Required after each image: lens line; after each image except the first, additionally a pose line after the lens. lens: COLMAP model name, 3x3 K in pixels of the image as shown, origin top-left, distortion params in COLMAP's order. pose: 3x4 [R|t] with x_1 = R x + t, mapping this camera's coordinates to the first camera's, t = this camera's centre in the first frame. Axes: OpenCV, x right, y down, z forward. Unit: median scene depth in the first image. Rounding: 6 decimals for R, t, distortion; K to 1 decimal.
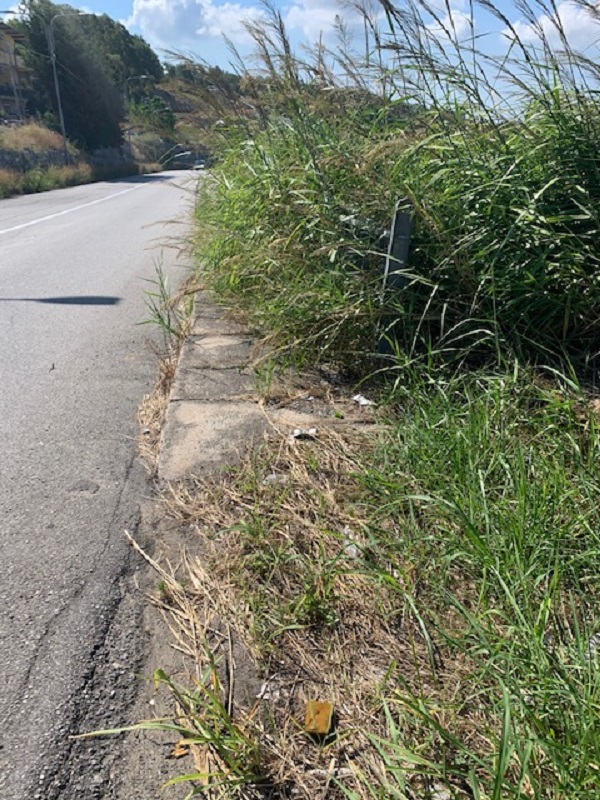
lens RADIAL K [[598.8, 0, 300.4], [0, 598.8, 399.2], [0, 0, 1]] dist [-0.000885, 0.000004]
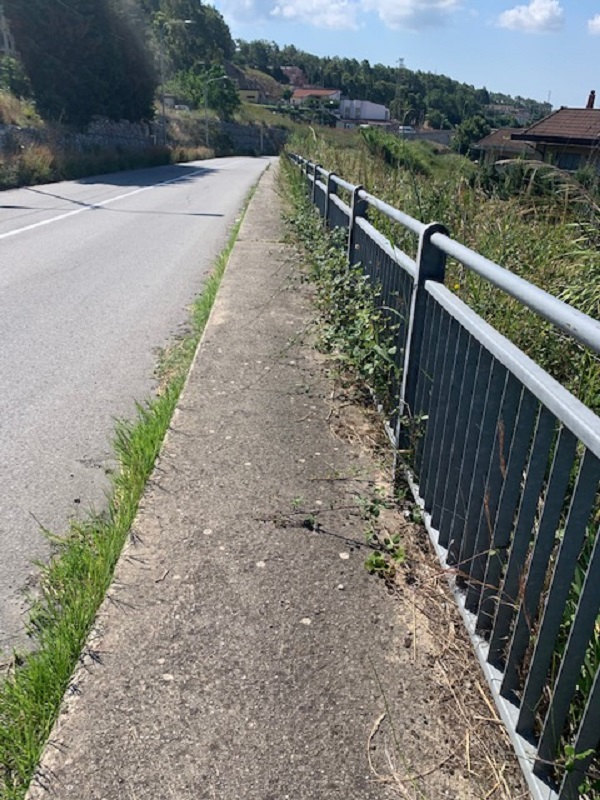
lens RADIAL K [[598.8, 0, 298.8], [0, 598.8, 401.3], [0, 0, 1]] dist [-0.000885, 0.000004]
pose [[0.993758, 0.055885, -0.096553, -0.034226], [-0.053493, 0.998198, 0.027190, -0.104511], [0.097899, -0.021855, 0.994956, 0.261431]]
